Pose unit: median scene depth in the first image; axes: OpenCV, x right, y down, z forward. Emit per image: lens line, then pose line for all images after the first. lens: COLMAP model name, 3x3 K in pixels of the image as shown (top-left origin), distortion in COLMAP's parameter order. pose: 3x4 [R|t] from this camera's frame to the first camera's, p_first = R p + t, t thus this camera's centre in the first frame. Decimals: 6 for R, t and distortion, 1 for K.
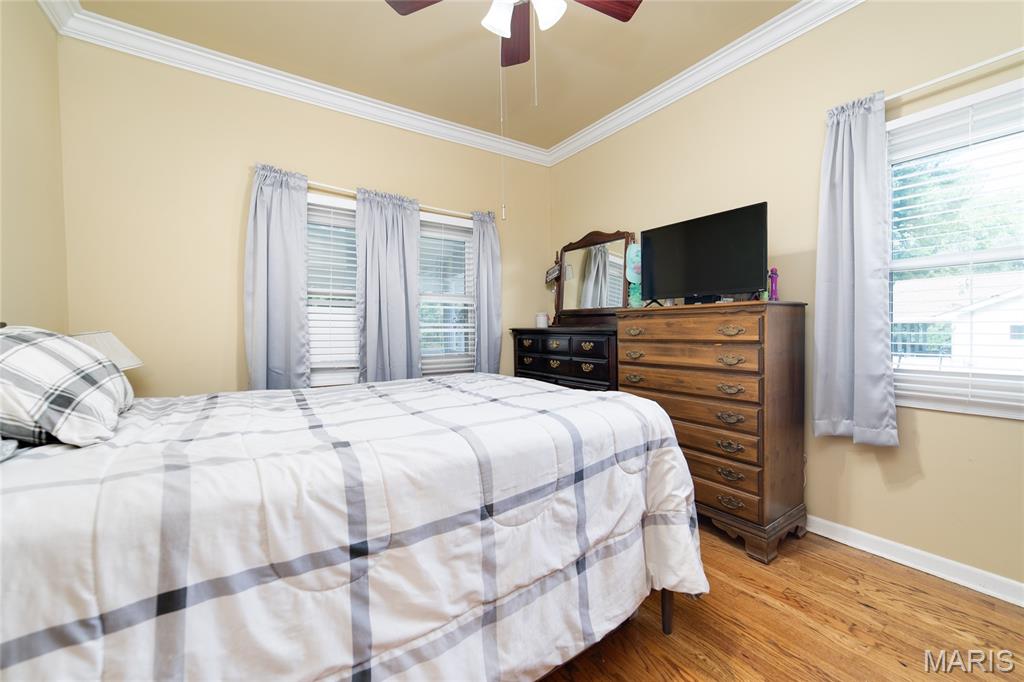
lens RADIAL K [[399.8, 0, 513.4], [0, 399.8, 337.9], [0, 0, 1]] dist [-0.012734, 0.004492]
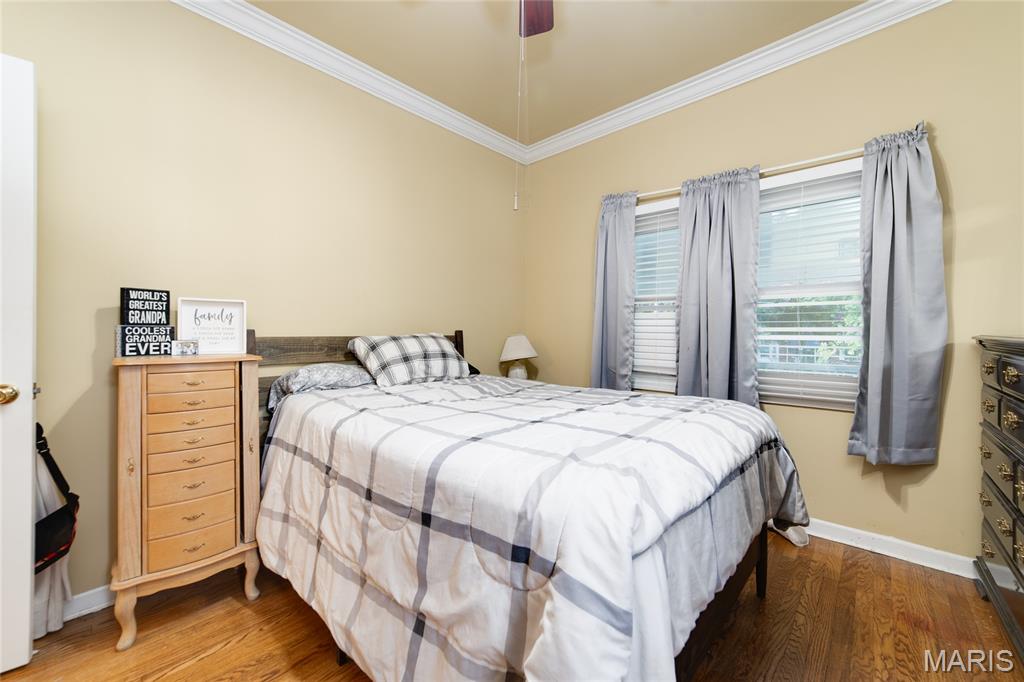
lens RADIAL K [[399.8, 0, 511.0], [0, 399.8, 332.0], [0, 0, 1]] dist [-0.012734, 0.004492]
pose [[0.220060, 0.008945, -0.975445, 0.467541], [-0.022725, 0.999734, 0.004041, -0.025238], [0.975221, 0.021278, 0.220205, 0.451856]]
